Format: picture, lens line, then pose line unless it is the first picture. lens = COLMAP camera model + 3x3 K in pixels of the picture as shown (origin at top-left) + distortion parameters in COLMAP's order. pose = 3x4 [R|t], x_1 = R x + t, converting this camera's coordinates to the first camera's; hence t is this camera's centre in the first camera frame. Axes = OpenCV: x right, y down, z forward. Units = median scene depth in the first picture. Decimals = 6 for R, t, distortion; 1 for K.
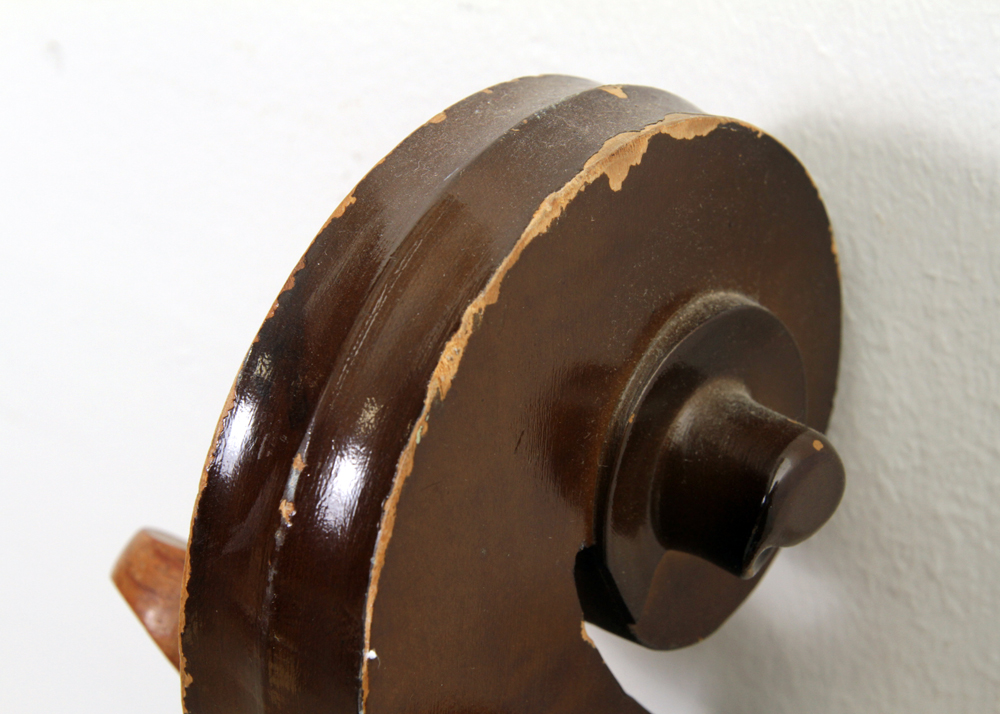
lens RADIAL K [[1586.4, 0, 501.1], [0, 1586.4, 354.2], [0, 0, 1]] dist [-0.054165, 0.000000]
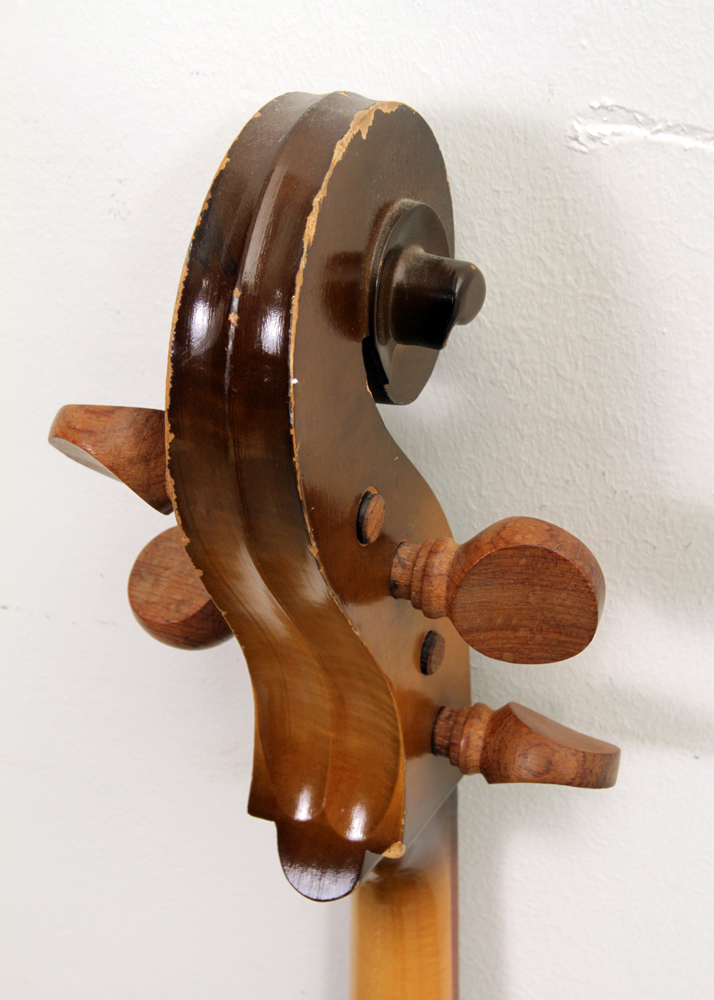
lens RADIAL K [[1392.3, 0, 354.7], [0, 1392.3, 503.3], [0, 0, 1]] dist [-0.022896, 0.000000]
pose [[0.950019, -0.165186, 0.264911, -0.376821], [0.154972, 0.986146, 0.059158, 0.190157], [-0.271013, -0.015147, 0.962456, -0.519672]]
